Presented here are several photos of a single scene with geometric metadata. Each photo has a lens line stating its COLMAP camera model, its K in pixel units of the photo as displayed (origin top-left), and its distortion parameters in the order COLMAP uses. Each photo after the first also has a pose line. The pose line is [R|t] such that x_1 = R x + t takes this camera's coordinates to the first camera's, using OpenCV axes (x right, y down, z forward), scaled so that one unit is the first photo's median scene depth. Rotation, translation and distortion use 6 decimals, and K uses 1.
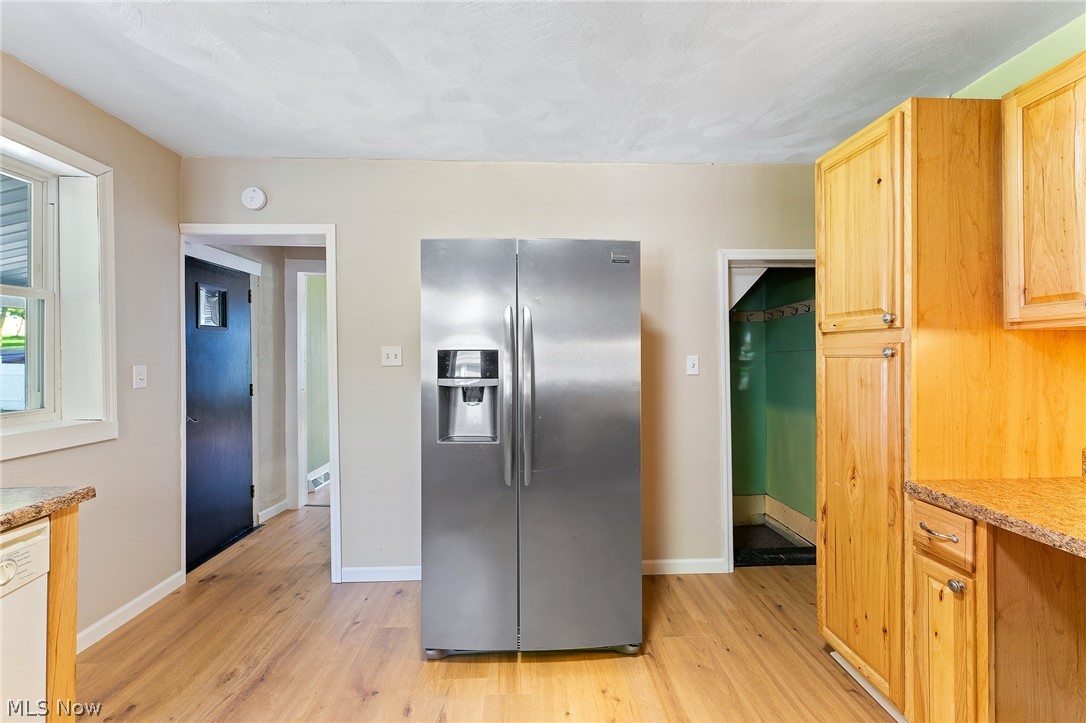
lens RADIAL K [[435.9, 0, 538.7], [0, 435.9, 354.3], [0, 0, 1]] dist [-0.001862, -0.000176]
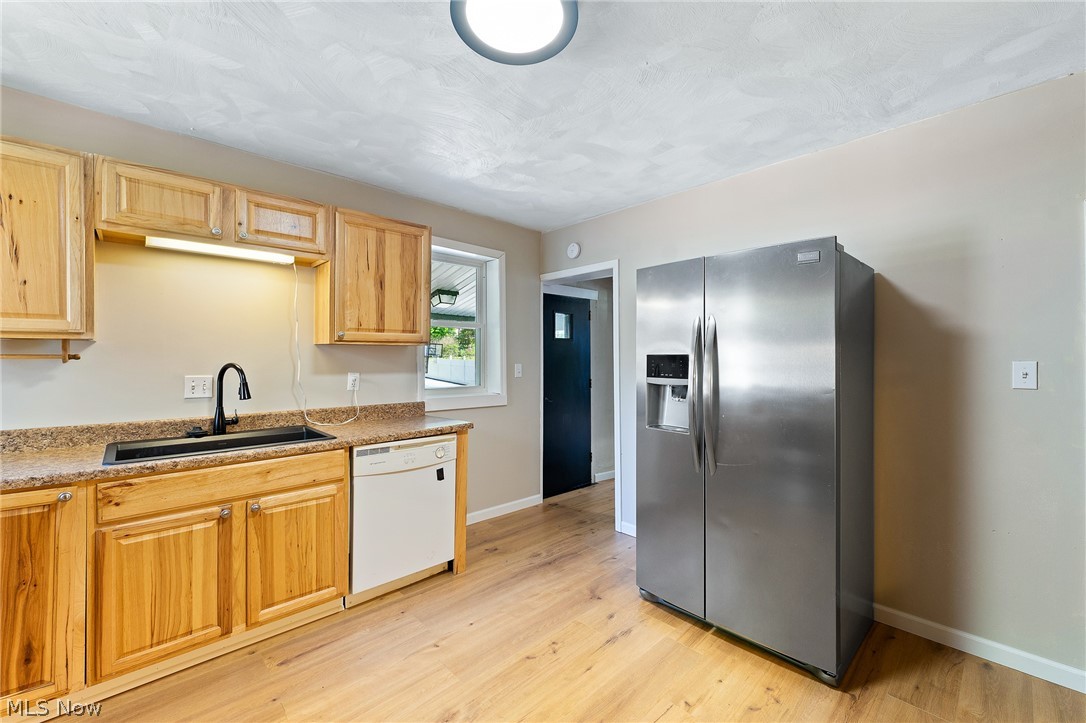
lens RADIAL K [[435.9, 0, 528.3], [0, 435.9, 357.3], [0, 0, 1]] dist [-0.001862, -0.000176]
pose [[0.646833, 0.002557, -0.762627, 0.485529], [-0.003112, 0.999995, 0.000714, -0.001714], [0.762625, 0.001911, 0.646838, -0.078432]]
